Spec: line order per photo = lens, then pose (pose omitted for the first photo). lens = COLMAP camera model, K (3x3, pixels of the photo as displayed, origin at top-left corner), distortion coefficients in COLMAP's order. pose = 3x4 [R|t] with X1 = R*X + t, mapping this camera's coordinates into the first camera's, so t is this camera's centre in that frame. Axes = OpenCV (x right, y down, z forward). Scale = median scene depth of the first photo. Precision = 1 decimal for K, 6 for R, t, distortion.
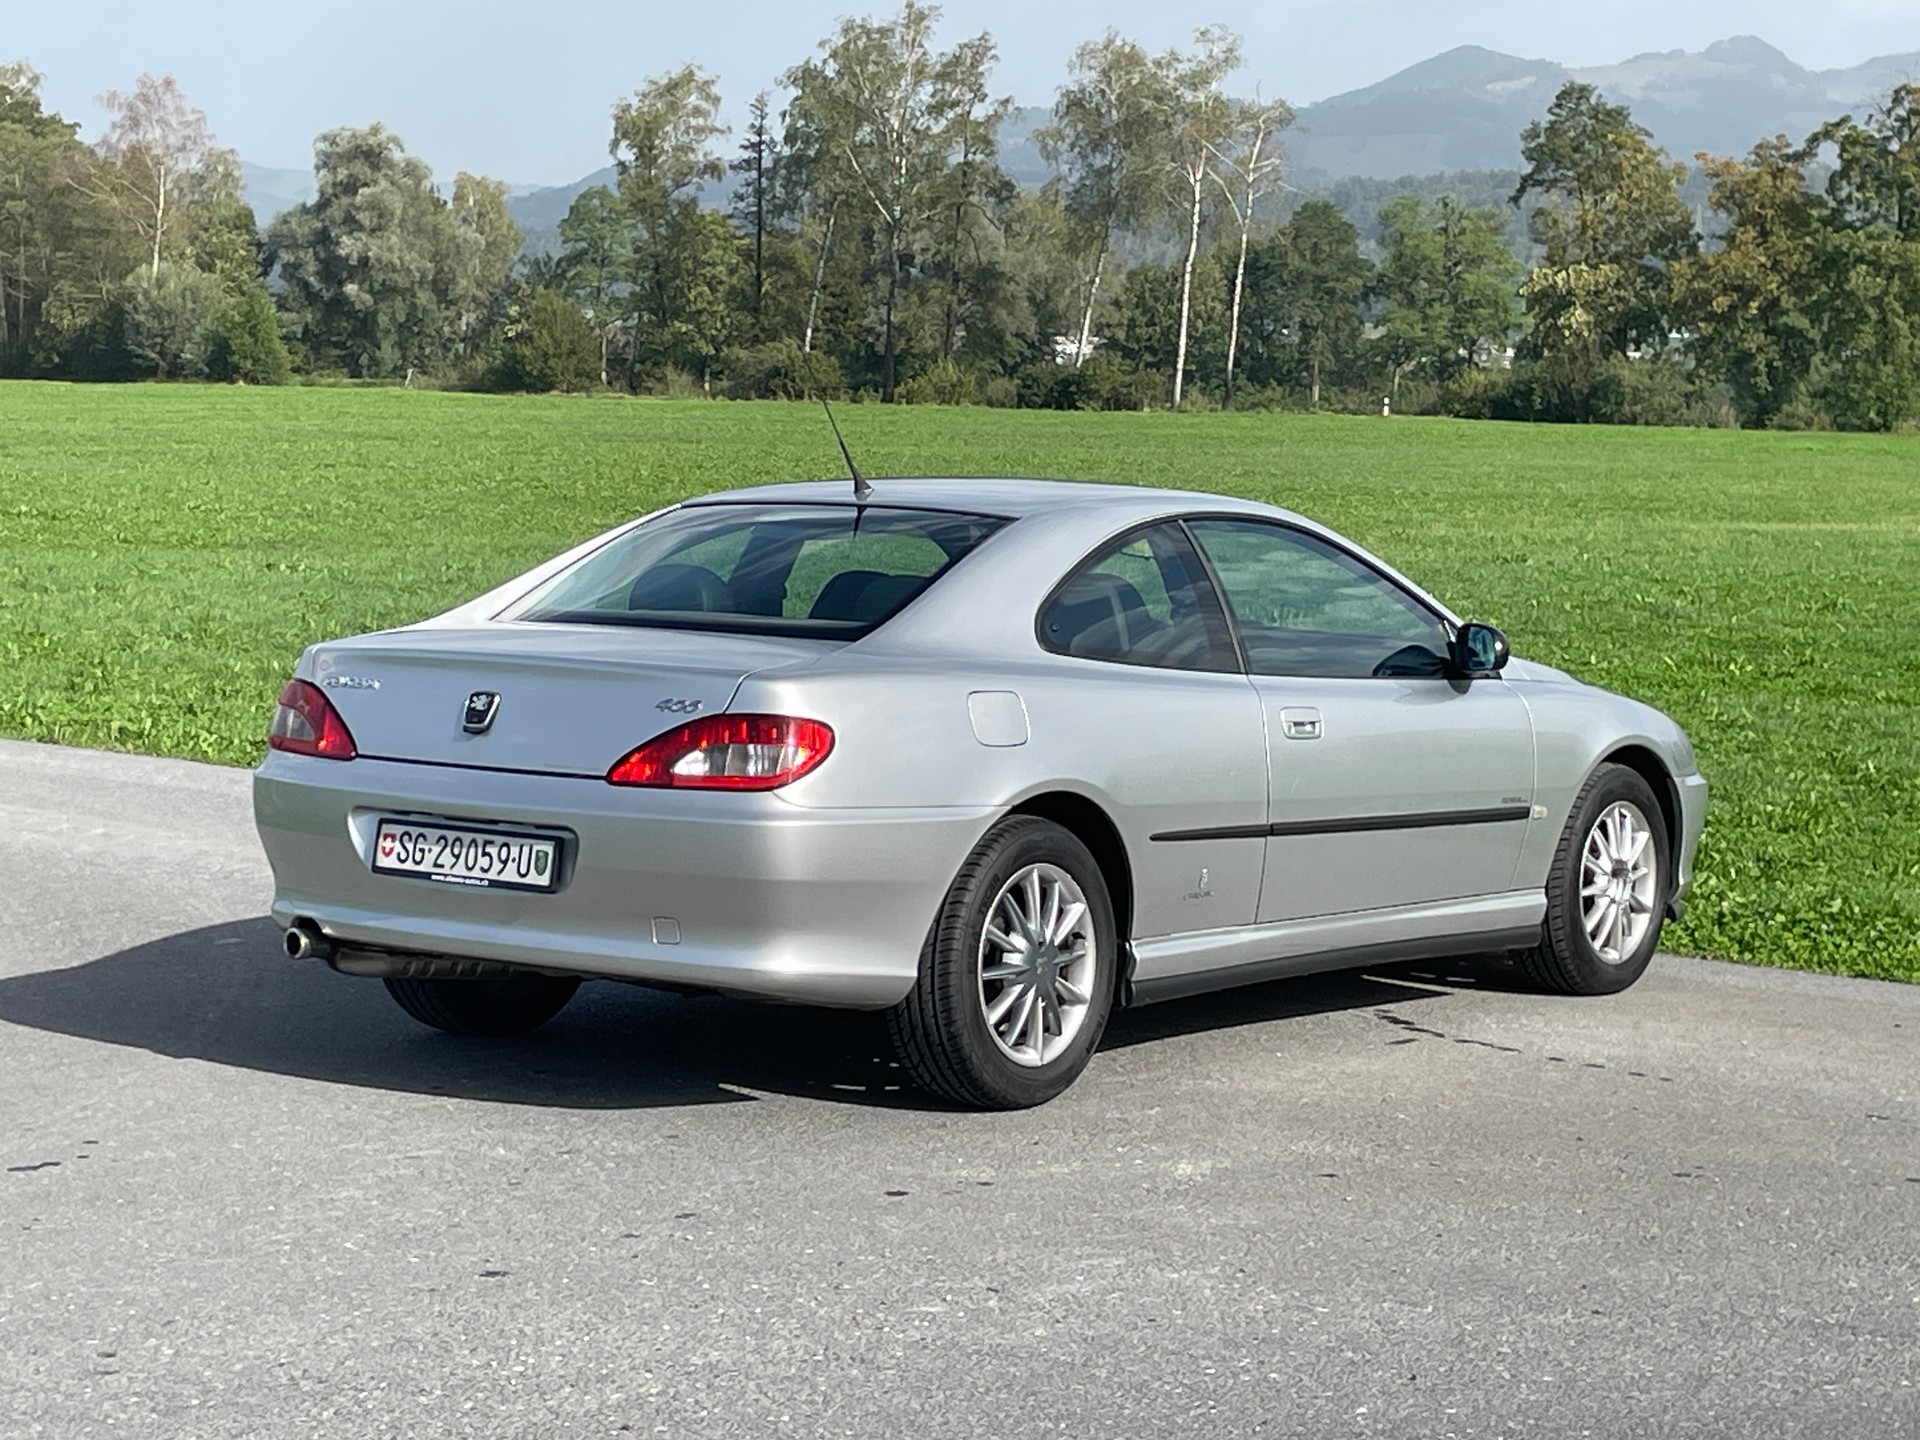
lens RADIAL K [[3967.5, 0, 968.1], [0, 3967.5, 675.4], [0, 0, 1]] dist [0.114366, 0.000000]
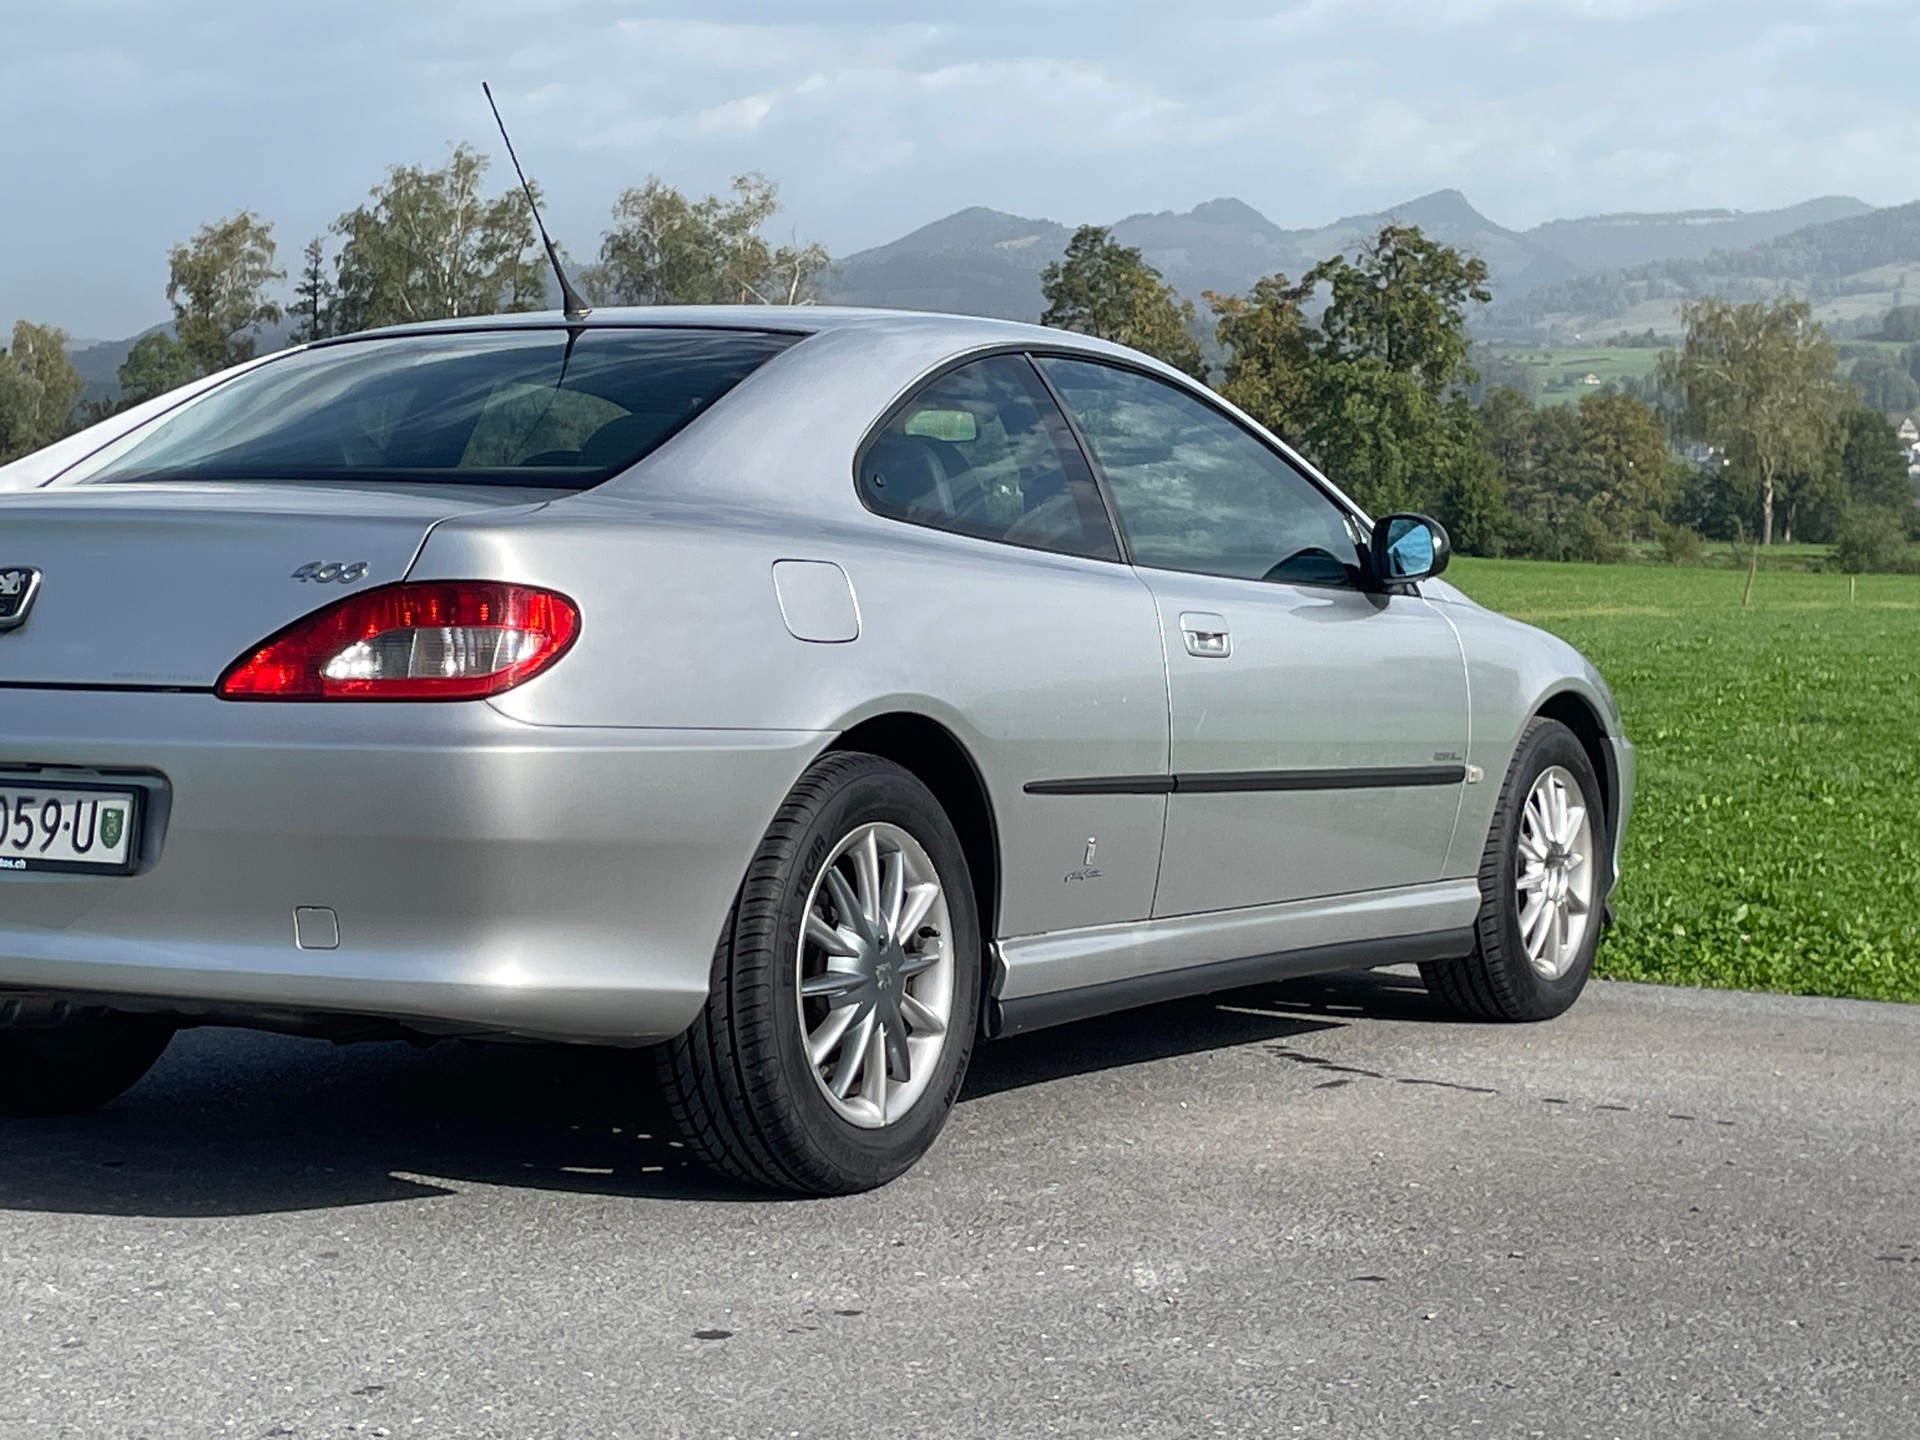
lens RADIAL K [[3781.7, 0, 945.2], [0, 3781.7, 692.6], [0, 0, 1]] dist [0.109604, 0.000000]
pose [[0.993746, -0.019649, 0.109925, -0.039826], [0.022464, 0.999449, -0.024425, 0.041353], [-0.109385, 0.026742, 0.993640, 0.366946]]
